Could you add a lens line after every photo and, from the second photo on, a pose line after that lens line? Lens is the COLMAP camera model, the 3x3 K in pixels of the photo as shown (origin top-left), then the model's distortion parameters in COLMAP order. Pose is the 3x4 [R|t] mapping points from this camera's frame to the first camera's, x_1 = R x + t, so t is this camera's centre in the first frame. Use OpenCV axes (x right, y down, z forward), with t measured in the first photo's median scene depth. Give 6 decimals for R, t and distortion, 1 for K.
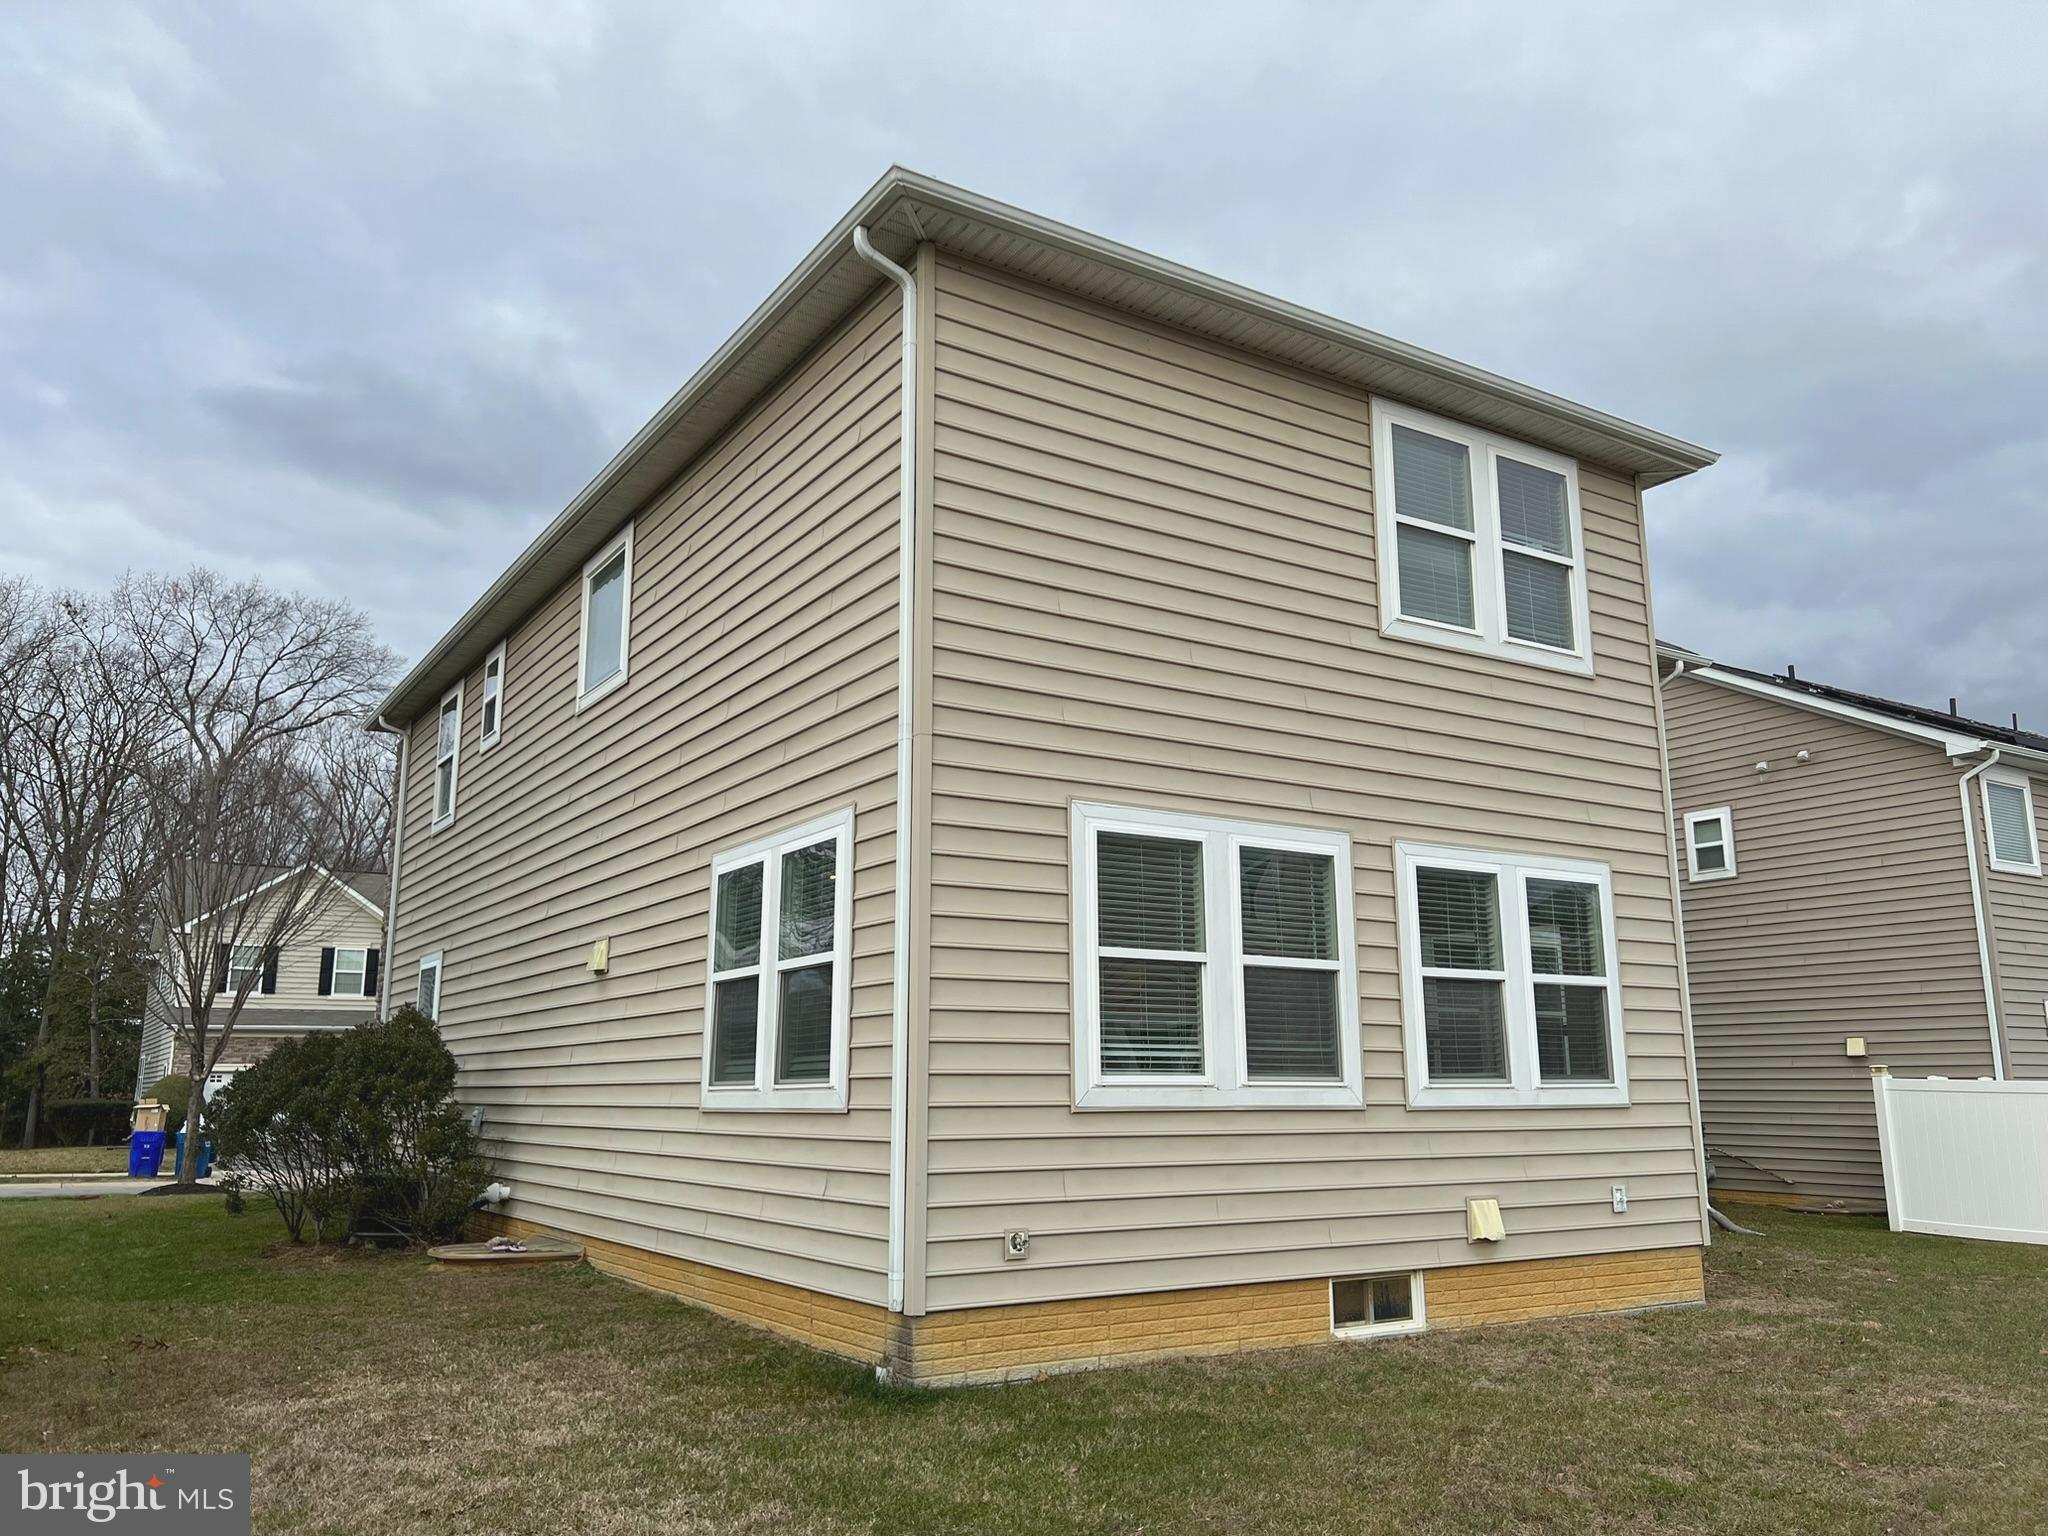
lens RADIAL K [[1571.5, 0, 1024.0], [0, 1571.5, 768.0], [0, 0, 1]] dist [0.007670, -0.066163]
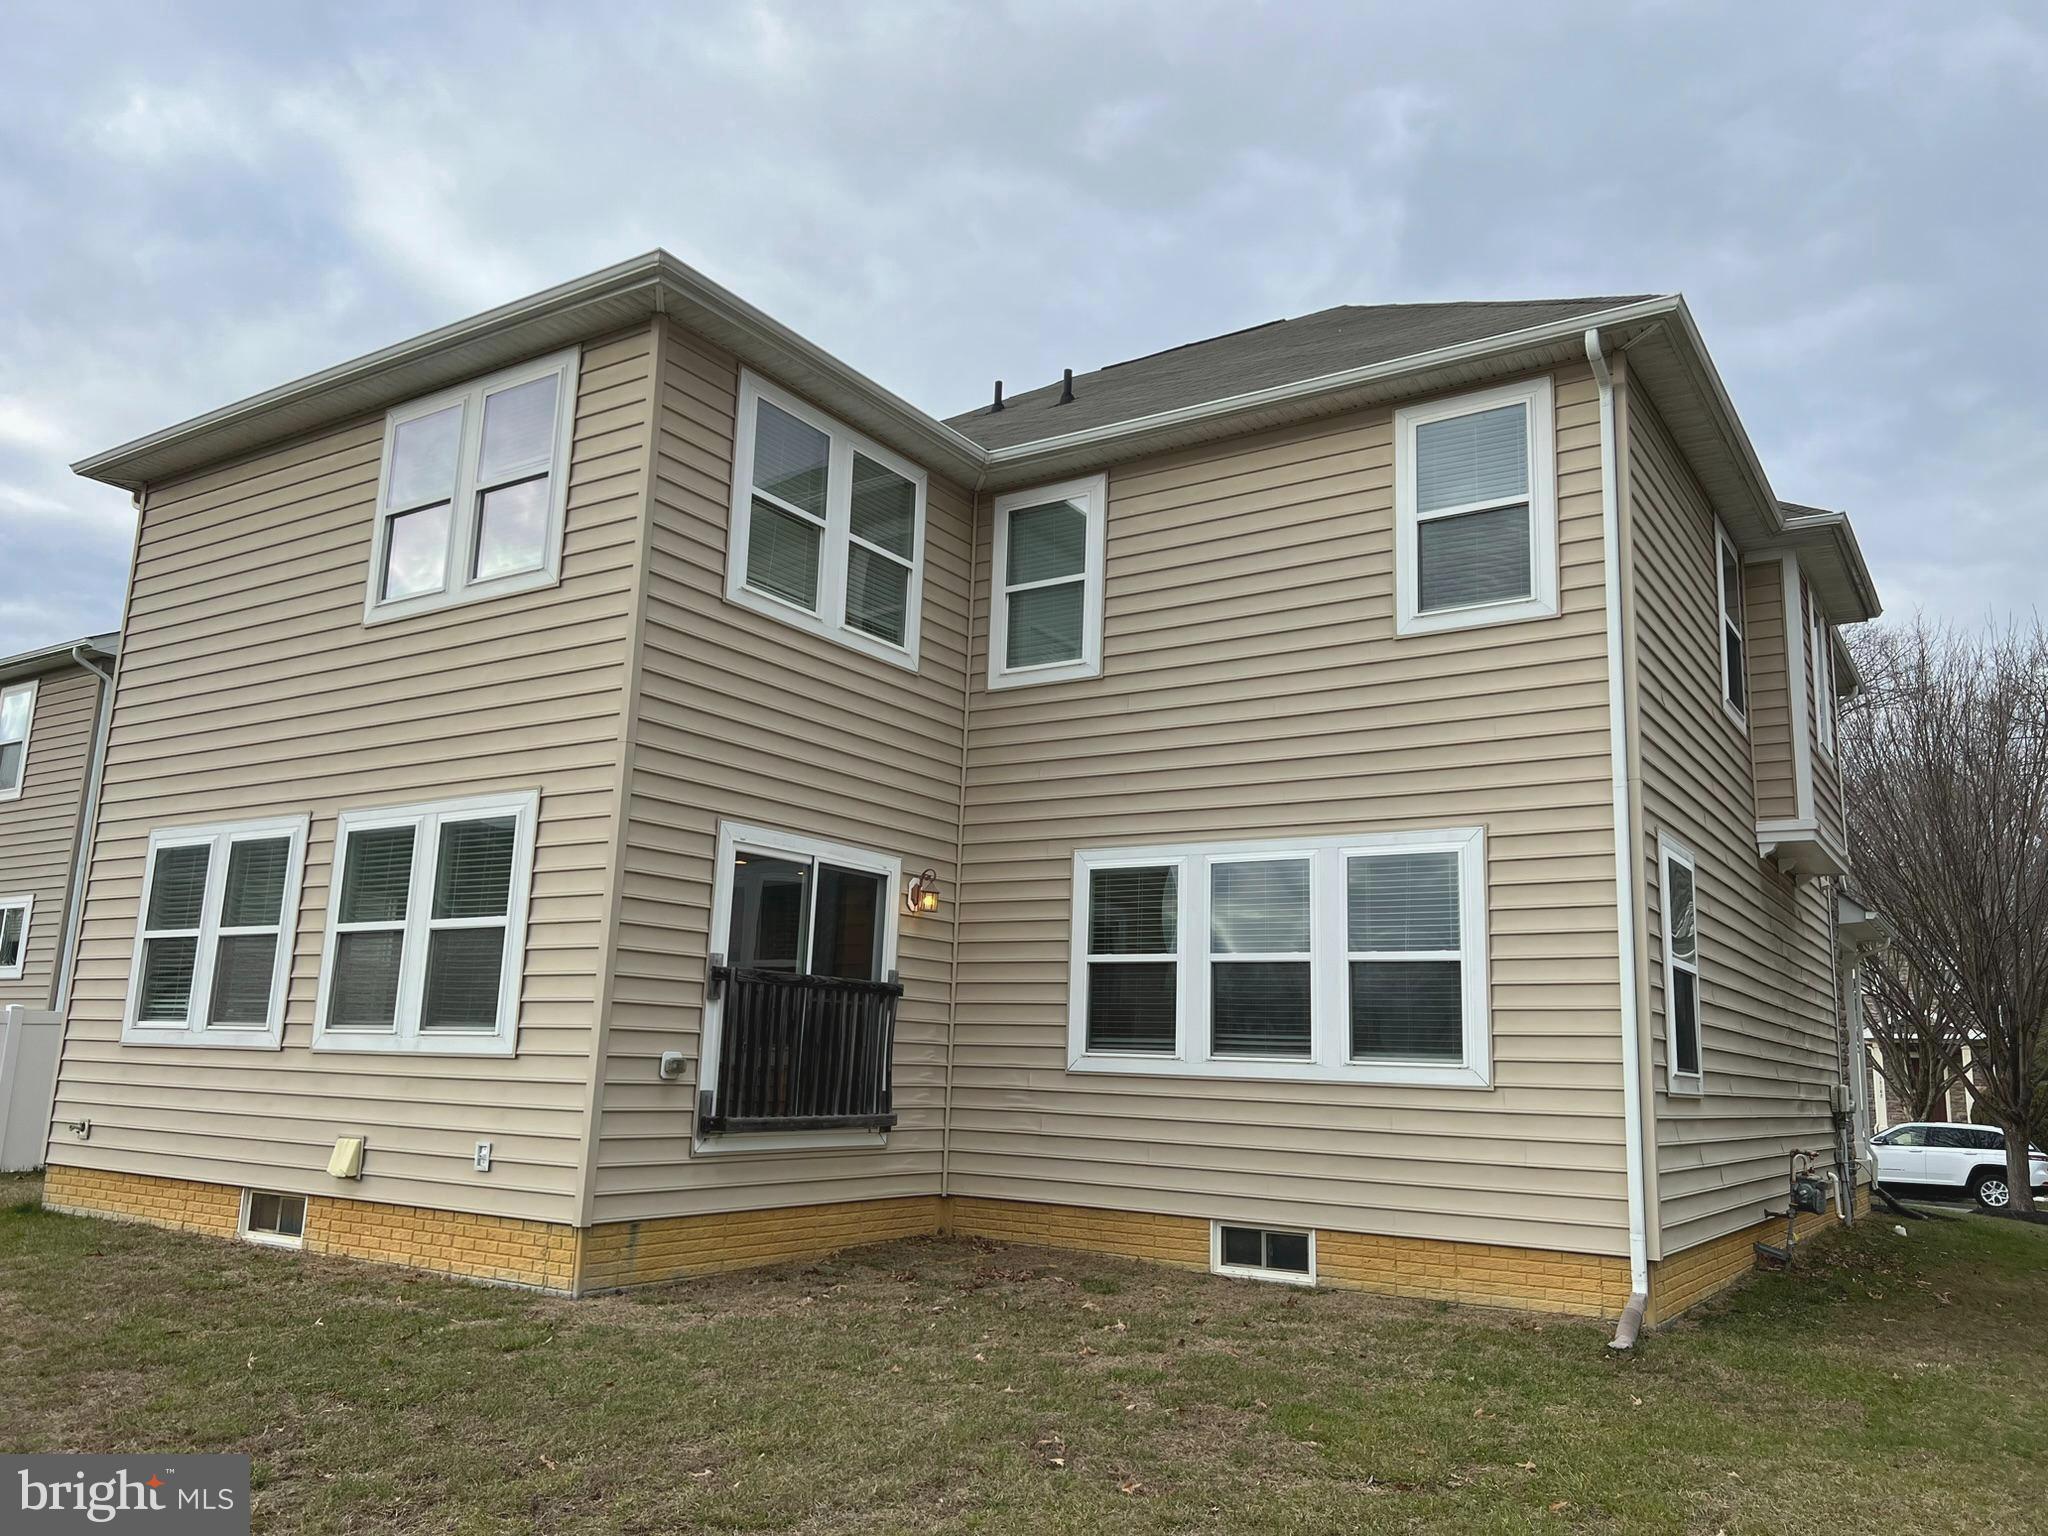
lens RADIAL K [[1571.5, 0, 1024.0], [0, 1571.5, 768.0], [0, 0, 1]] dist [0.007670, -0.066163]
pose [[0.420054, -0.163982, -0.892560, 1.473078], [0.153736, 0.982181, -0.108097, 0.215331], [0.894382, -0.091813, 0.437780, 0.974300]]
